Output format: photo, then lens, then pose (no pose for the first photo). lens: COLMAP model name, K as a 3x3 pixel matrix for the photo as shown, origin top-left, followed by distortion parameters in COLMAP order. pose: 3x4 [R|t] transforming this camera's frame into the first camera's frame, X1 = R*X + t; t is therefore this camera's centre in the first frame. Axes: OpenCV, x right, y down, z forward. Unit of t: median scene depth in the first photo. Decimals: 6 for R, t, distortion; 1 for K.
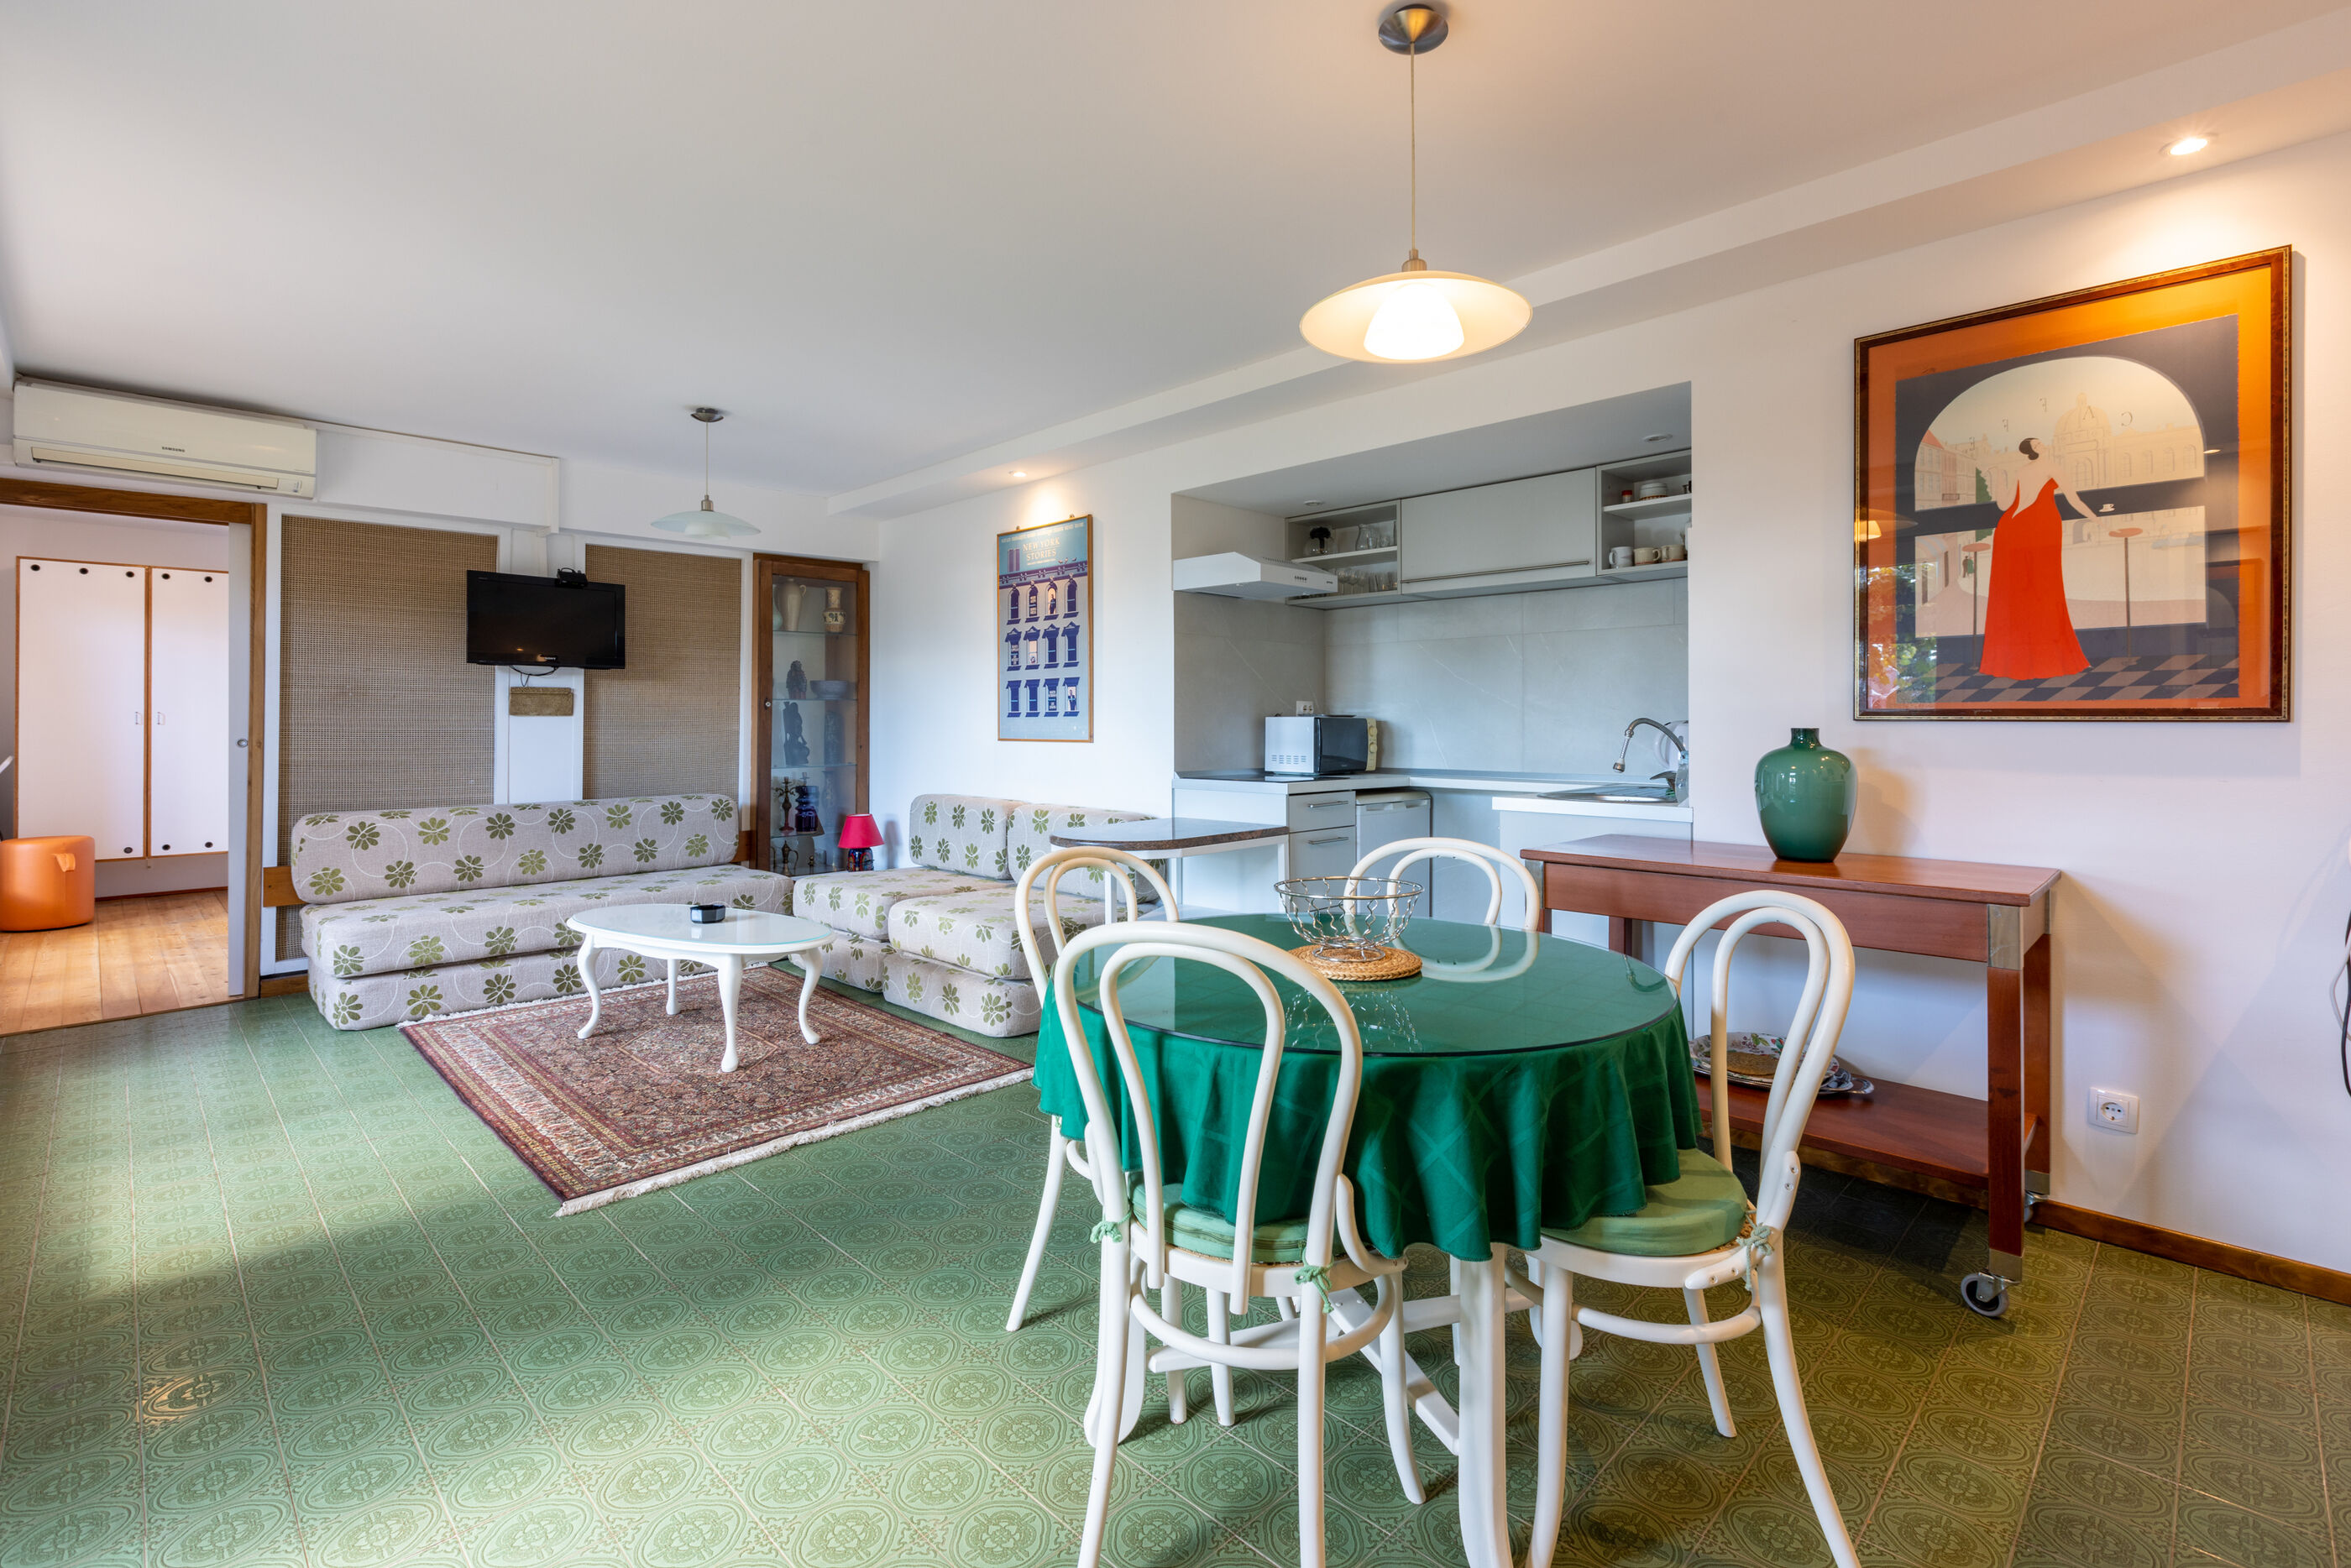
lens RADIAL K [[1066.9, 0, 1176.3], [0, 1066.9, 711.3], [0, 0, 1]] dist [0.003311, 0.000433]
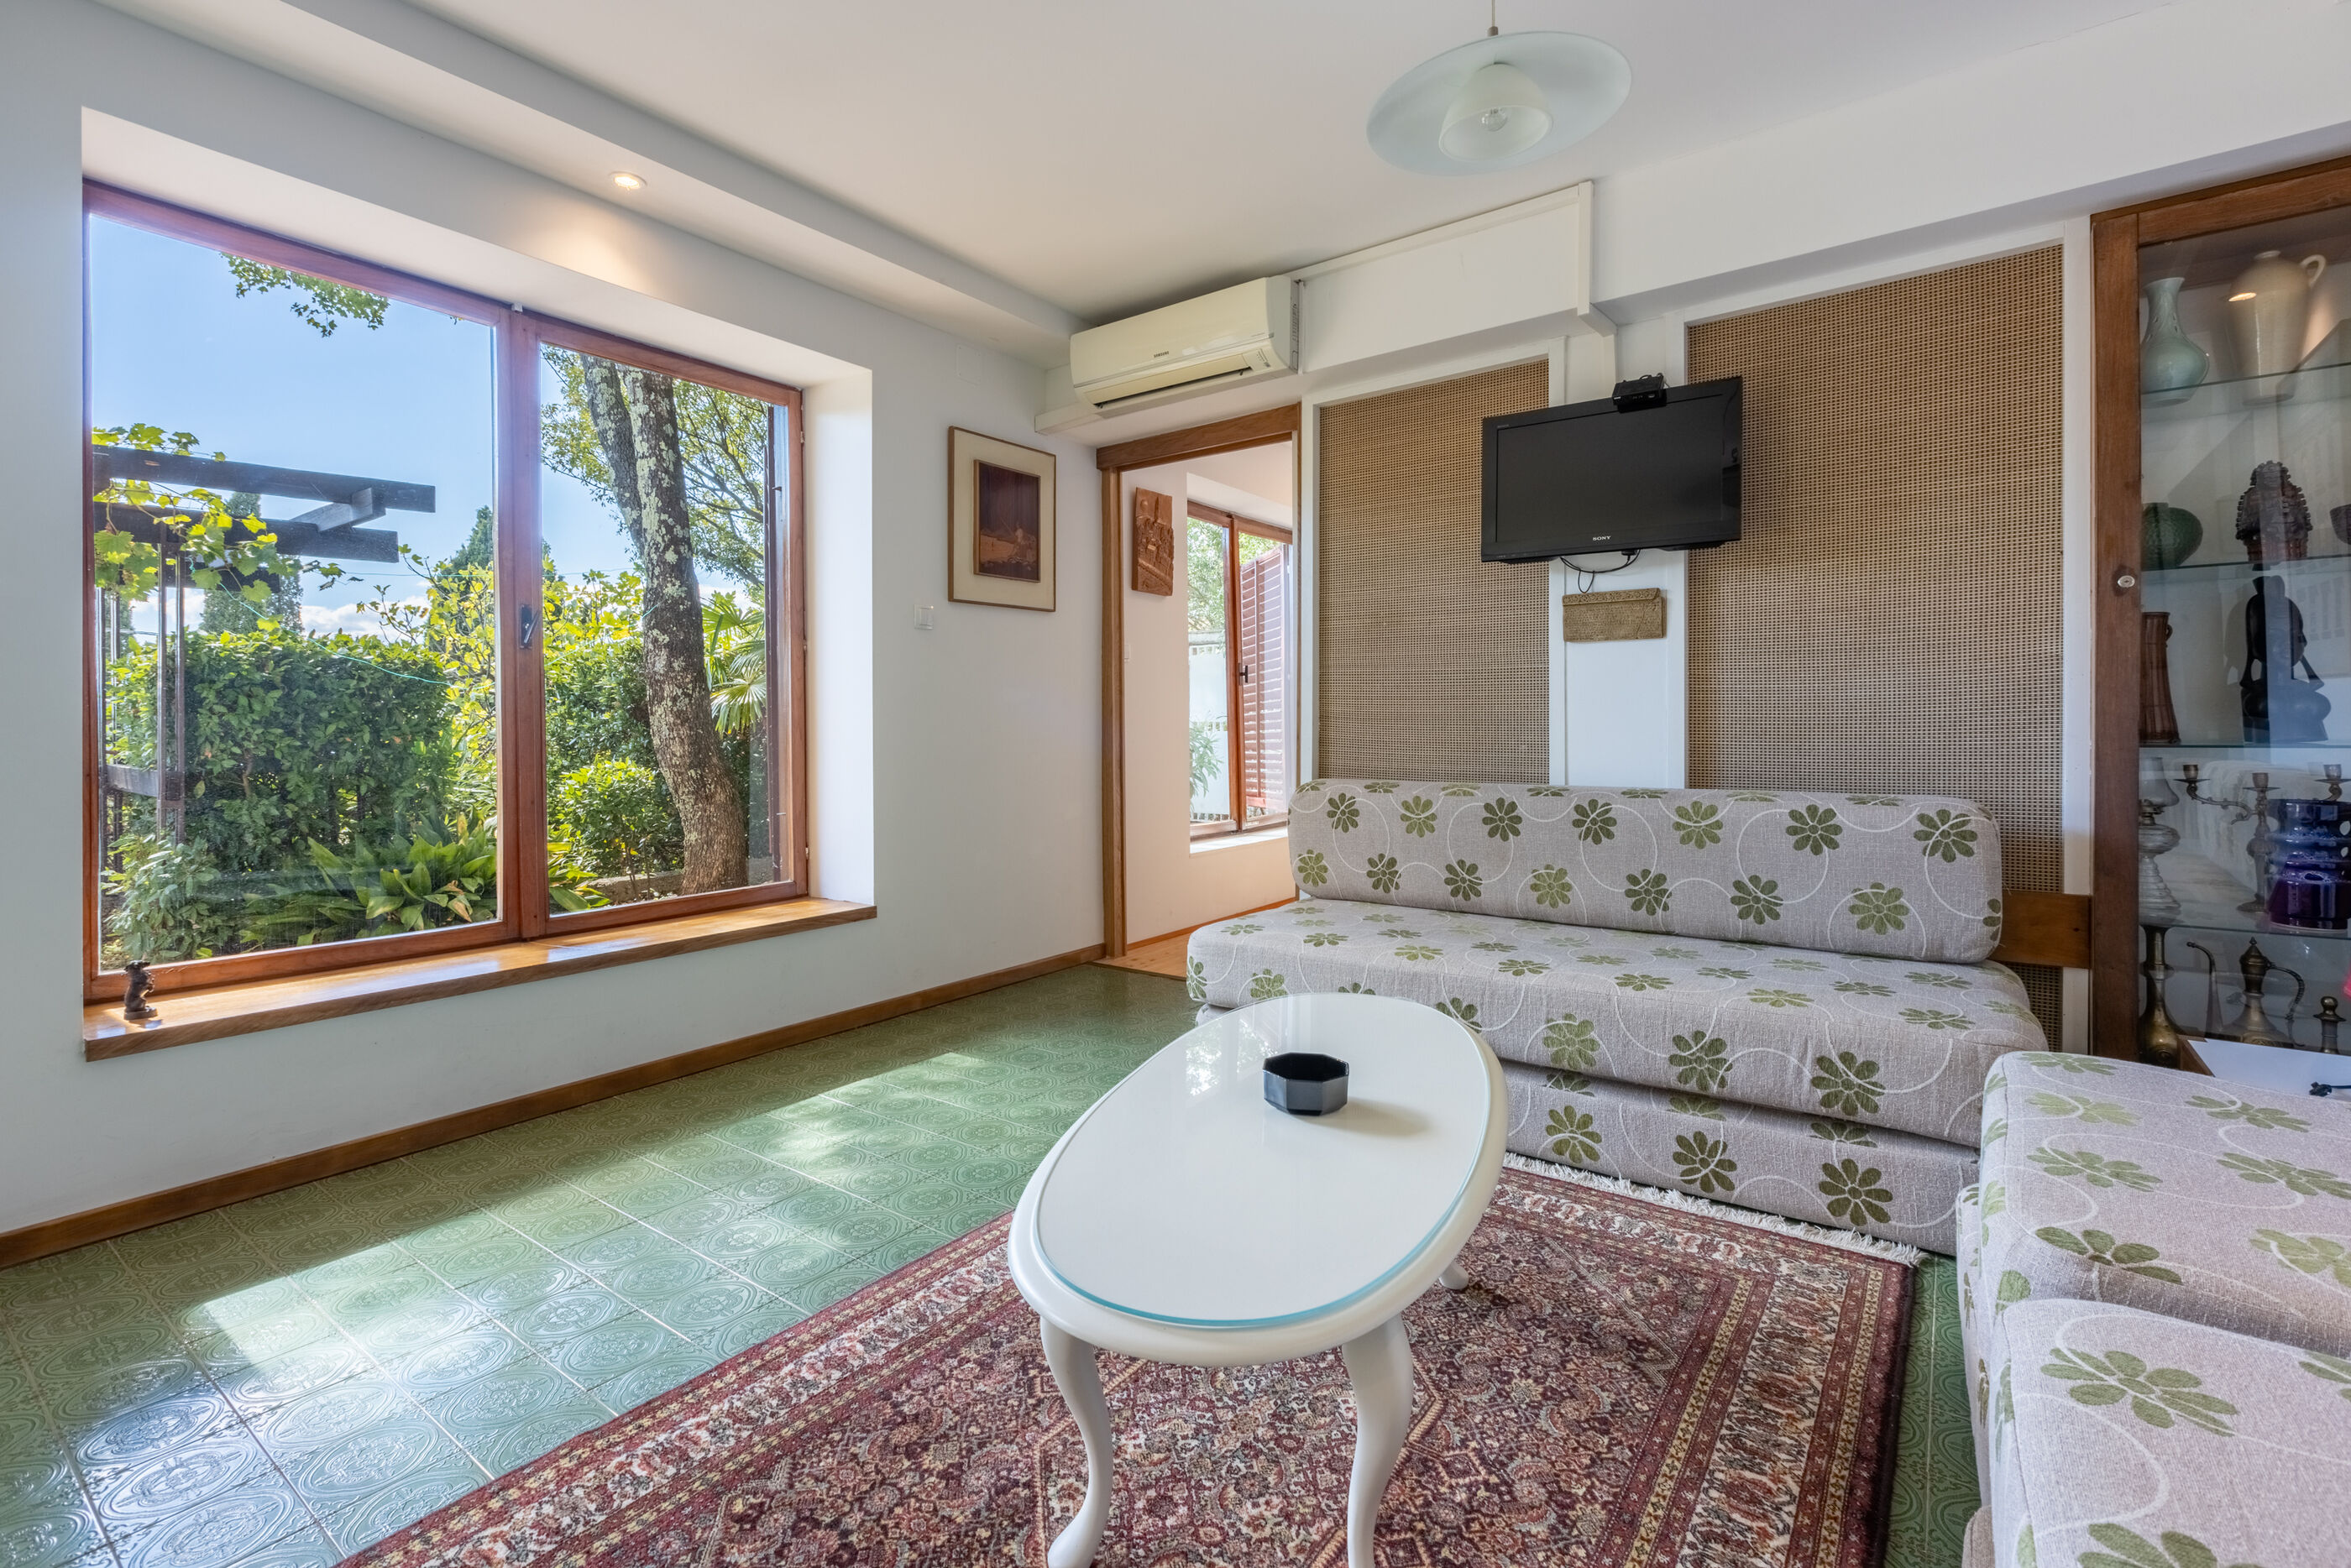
lens RADIAL K [[1061.4, 0, 1160.1], [0, 1061.4, 718.5], [0, 0, 1]] dist [0.001519, -0.000621]
pose [[0.143555, -0.002261, -0.989640, -0.055390], [0.013801, 0.999905, -0.000282, 0.046207], [0.989546, -0.013617, 0.143572, 0.704203]]
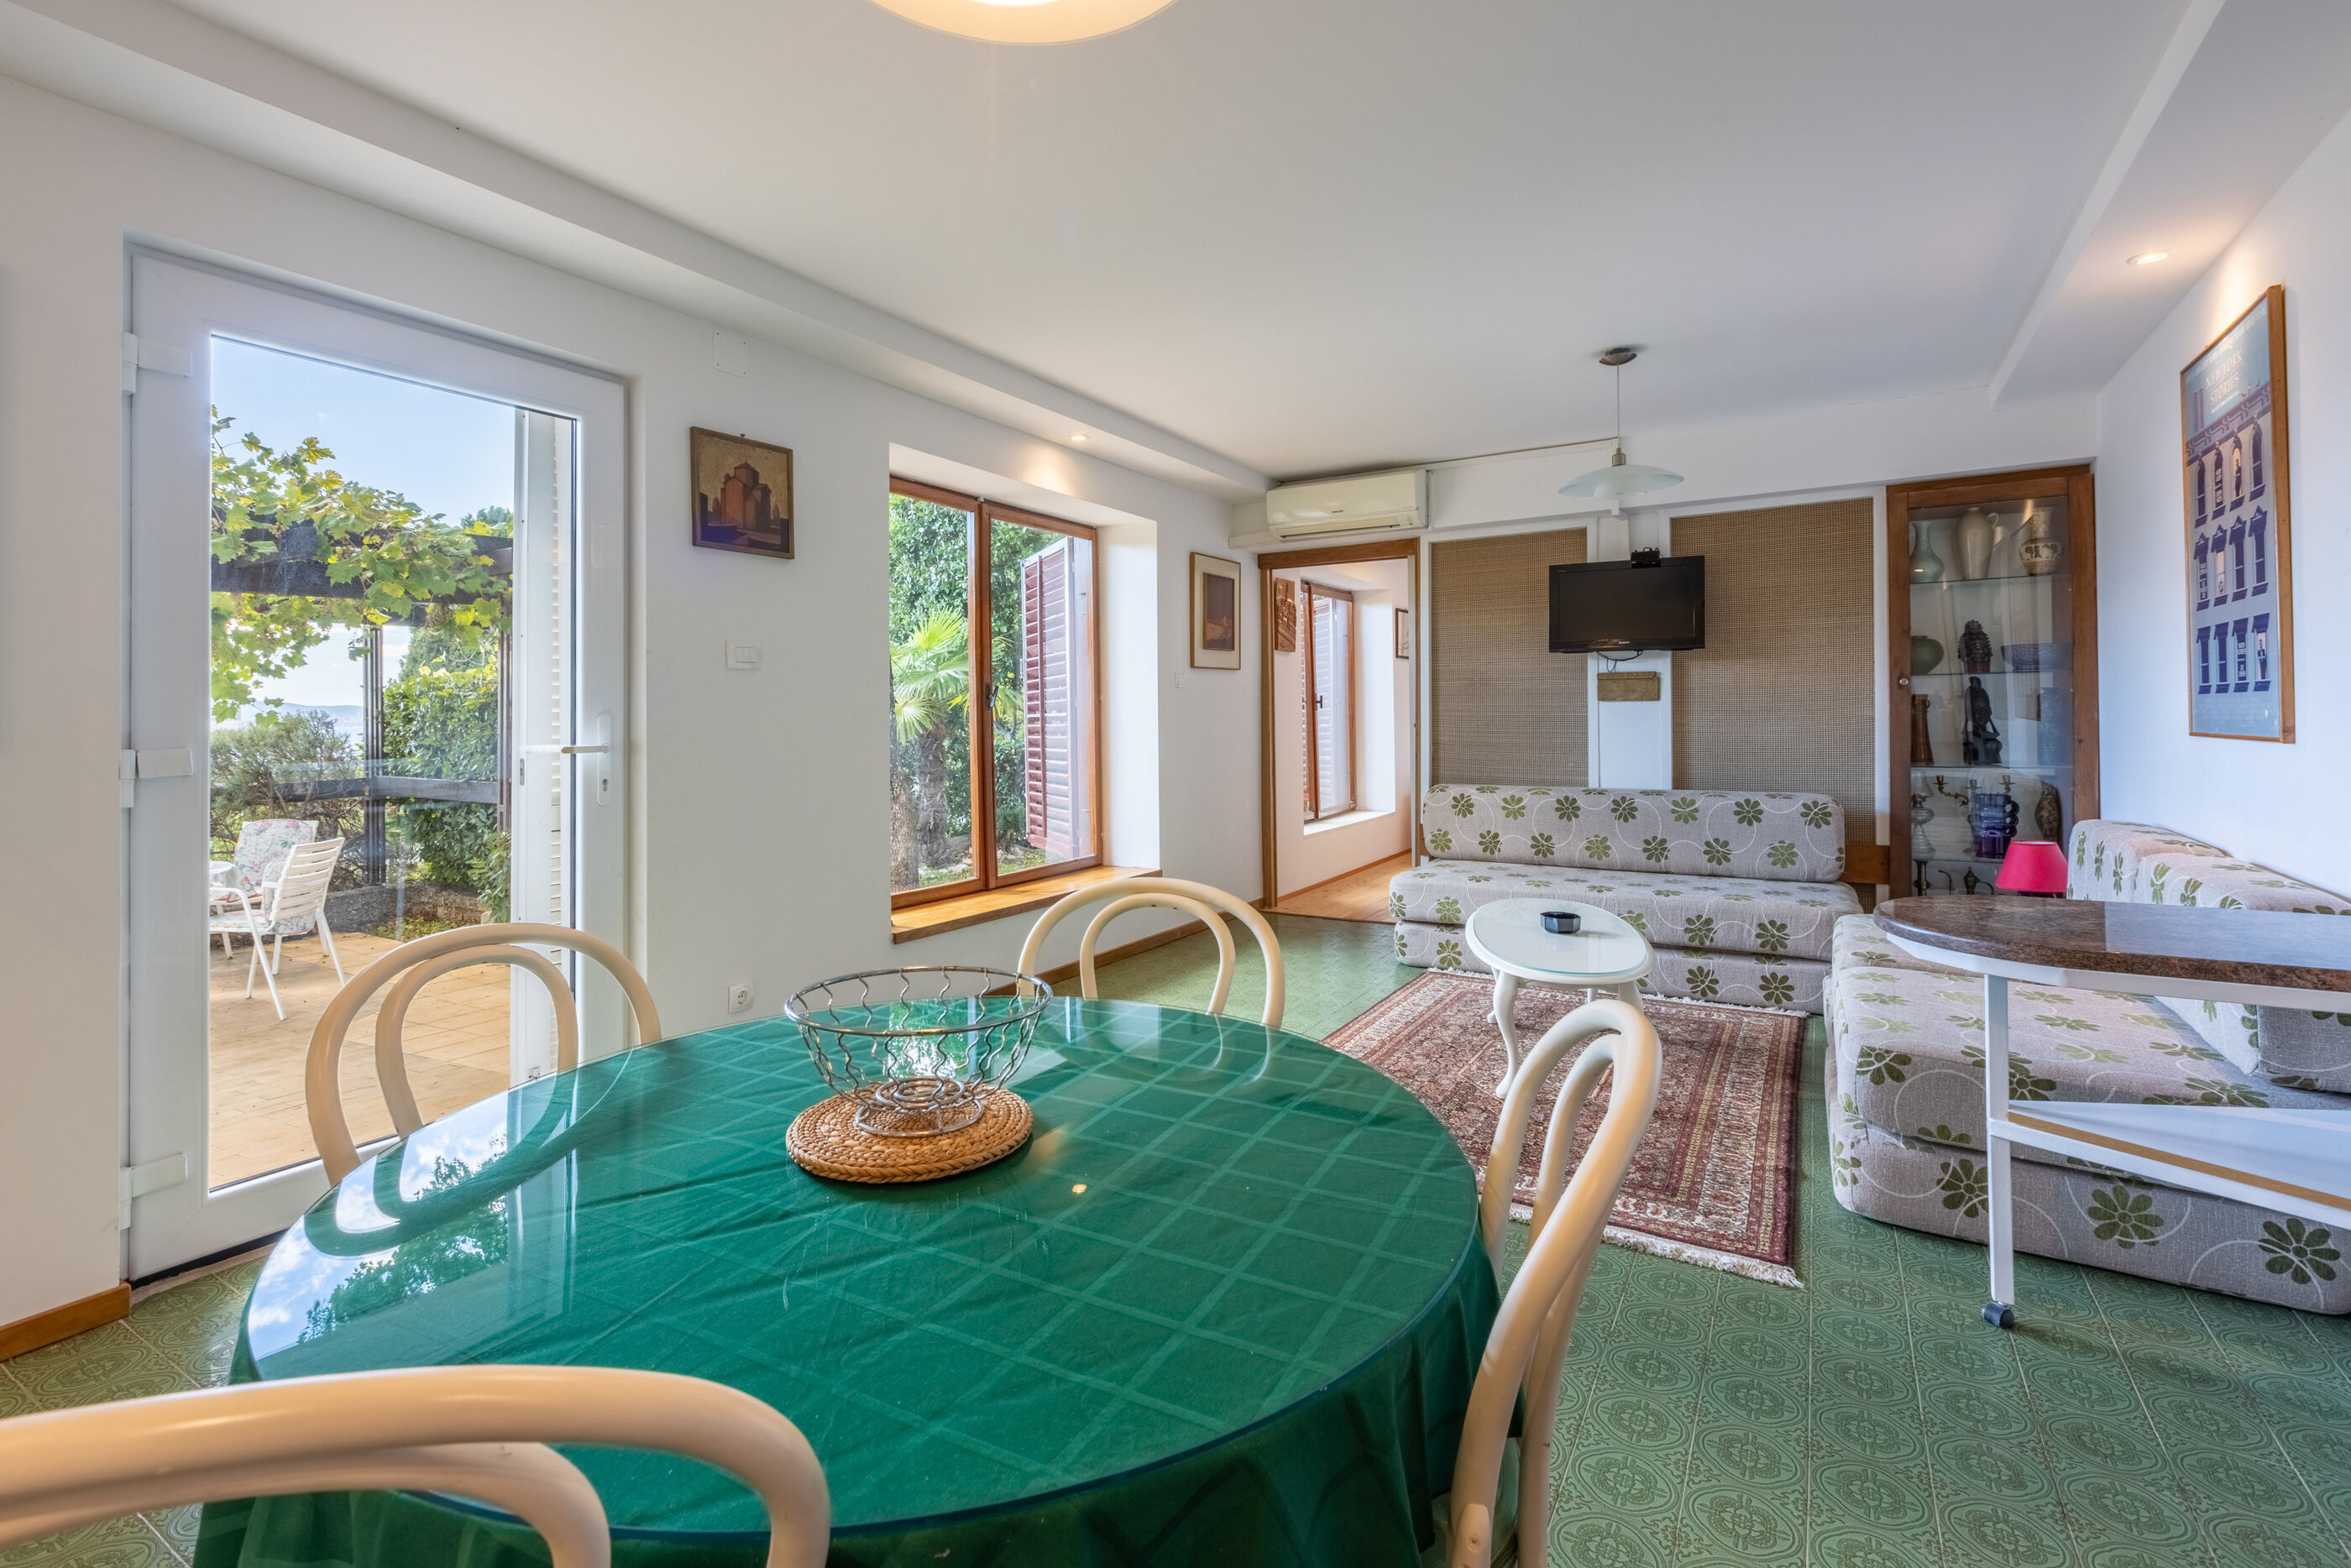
lens RADIAL K [[1066.0, 0, 1155.5], [0, 1066.0, 703.1], [0, 0, 1]] dist [0.000863, 0.000240]
pose [[0.227314, -0.009387, -0.973776, 0.278665], [0.017225, 0.999836, -0.005617, 0.004292], [0.973669, -0.015496, 0.227438, 0.369709]]
